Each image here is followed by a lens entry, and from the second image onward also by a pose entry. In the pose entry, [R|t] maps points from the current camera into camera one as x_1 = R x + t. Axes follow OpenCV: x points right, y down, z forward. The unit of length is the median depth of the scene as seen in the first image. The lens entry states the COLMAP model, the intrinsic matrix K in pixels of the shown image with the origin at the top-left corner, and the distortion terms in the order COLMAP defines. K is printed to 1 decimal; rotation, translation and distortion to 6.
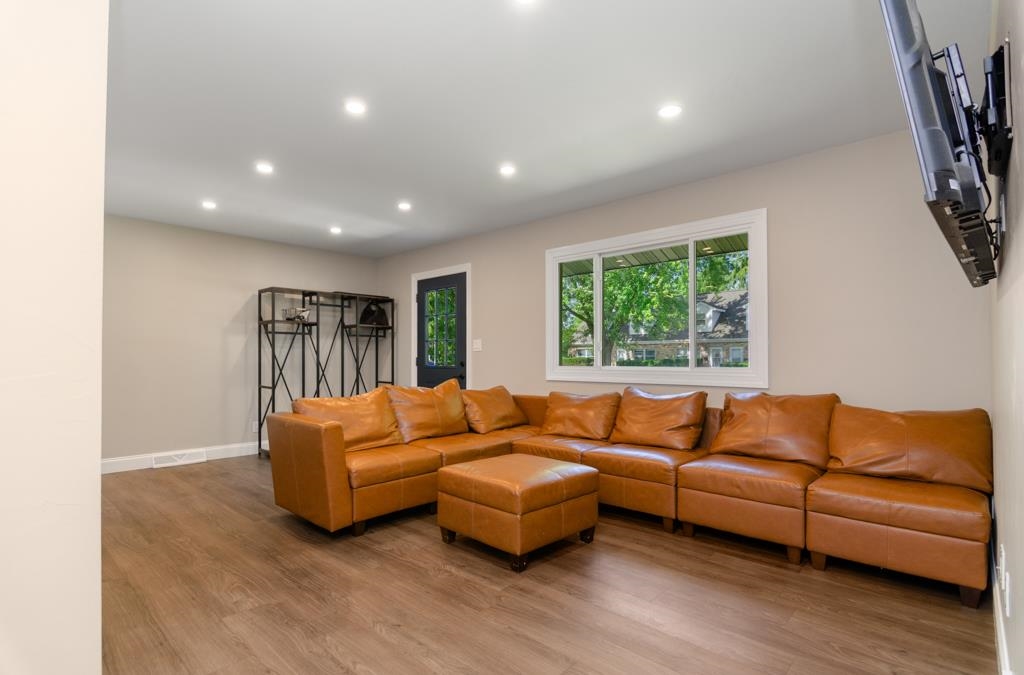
lens RADIAL K [[511.9, 0, 515.9], [0, 511.9, 354.9], [0, 0, 1]] dist [-0.001247, -0.000455]
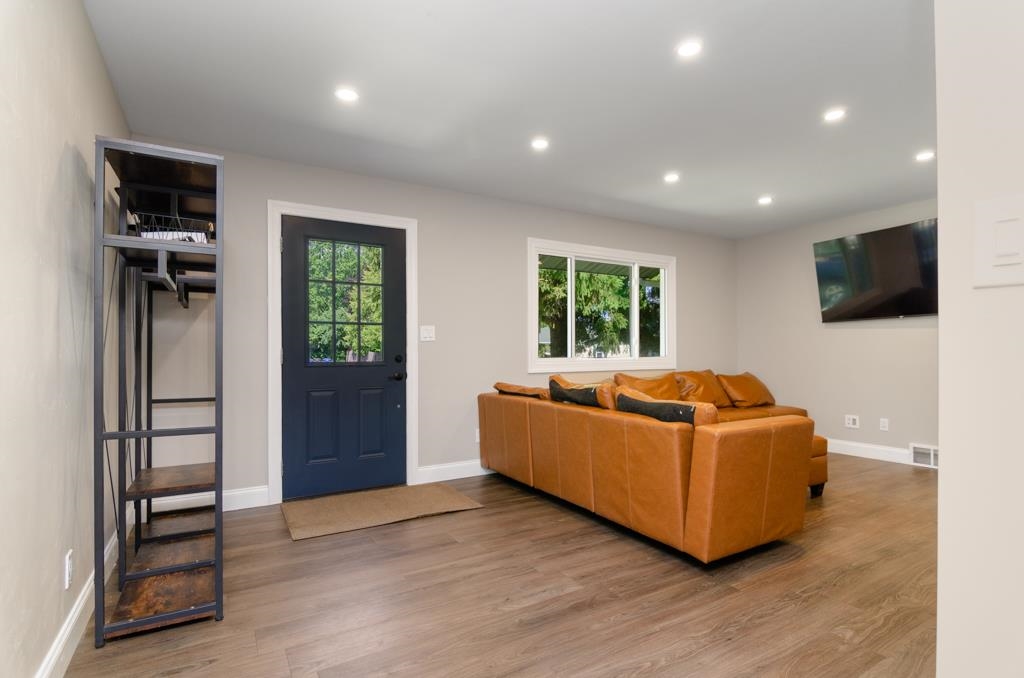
lens RADIAL K [[502.0, 0, 512.3], [0, 502.0, 353.8], [0, 0, 1]] dist [-0.003546, -0.008961]
pose [[0.270373, -0.000837, 0.962755, -0.914941], [0.001201, 0.999999, 0.000532, 0.013444], [-0.962755, 0.001013, 0.270374, 0.834069]]
